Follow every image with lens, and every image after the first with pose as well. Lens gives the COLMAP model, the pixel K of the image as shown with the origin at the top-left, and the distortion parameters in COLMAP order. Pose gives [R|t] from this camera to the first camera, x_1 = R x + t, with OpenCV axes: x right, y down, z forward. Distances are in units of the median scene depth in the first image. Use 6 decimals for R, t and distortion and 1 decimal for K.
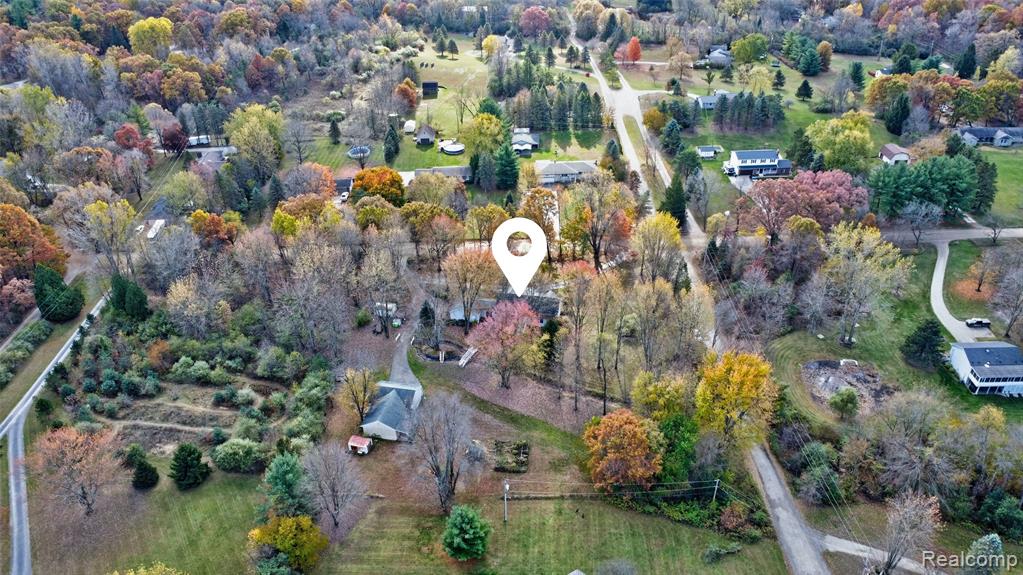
lens RADIAL K [[714.3, 0, 516.9], [0, 714.3, 293.0], [0, 0, 1]] dist [-0.005202, -0.040101]
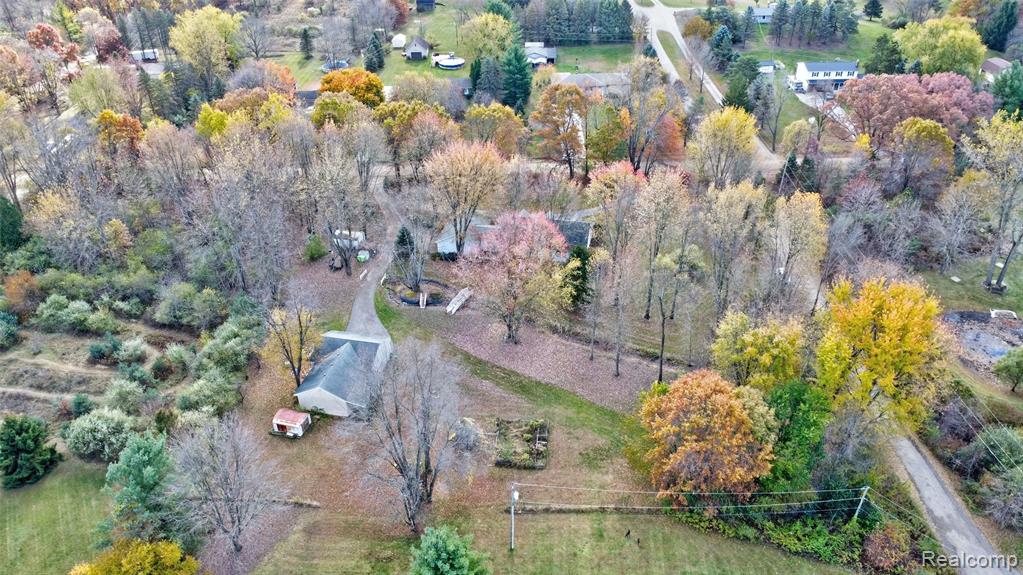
lens RADIAL K [[714.3, 0, 516.9], [0, 714.3, 293.0], [0, 0, 1]] dist [-0.005202, -0.040101]
pose [[0.999912, 0.011208, -0.007044, -0.008246], [-0.011029, 0.999624, 0.025092, 0.069846], [0.007322, -0.025012, 0.999660, 0.326553]]
